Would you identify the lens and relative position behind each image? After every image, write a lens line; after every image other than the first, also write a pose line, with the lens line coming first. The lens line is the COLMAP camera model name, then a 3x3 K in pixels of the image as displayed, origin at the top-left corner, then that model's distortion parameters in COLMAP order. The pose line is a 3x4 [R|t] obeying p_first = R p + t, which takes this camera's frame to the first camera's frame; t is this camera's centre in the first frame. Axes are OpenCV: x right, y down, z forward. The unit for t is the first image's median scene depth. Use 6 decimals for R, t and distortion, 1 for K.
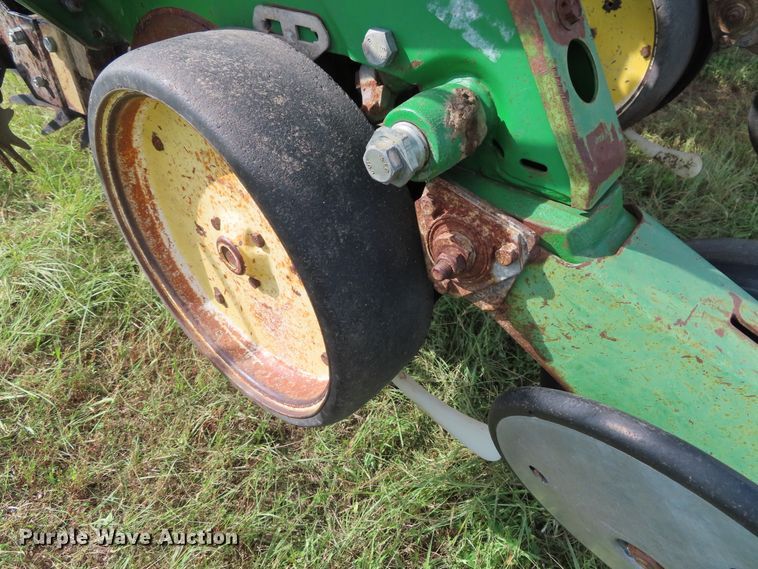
lens RADIAL K [[555.8, 0, 379.0], [0, 555.8, 284.5], [0, 0, 1]] dist [-0.001424, -0.002952]
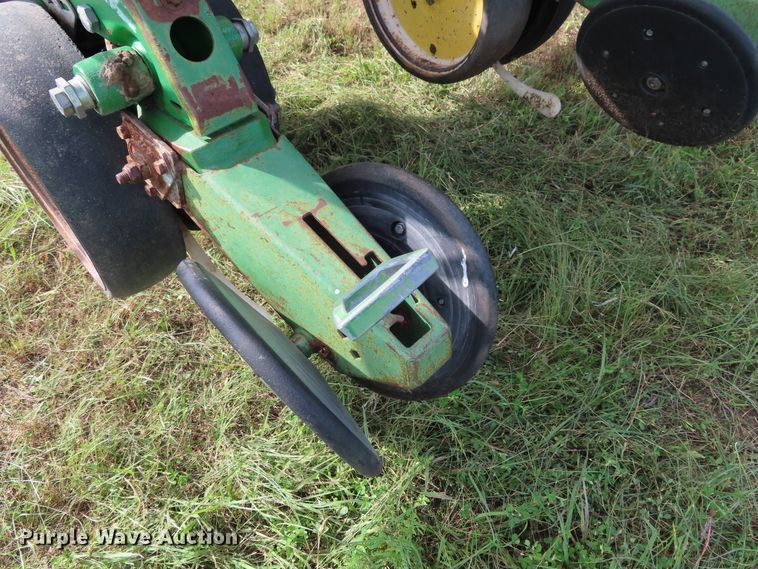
lens RADIAL K [[555.8, 0, 379.0], [0, 555.8, 284.5], [0, 0, 1]] dist [-0.001424, -0.002952]
pose [[0.994500, 0.043332, -0.095356, 0.941121], [-0.032663, 0.993313, 0.110734, 0.071822], [0.099517, -0.107010, 0.989265, -0.424541]]
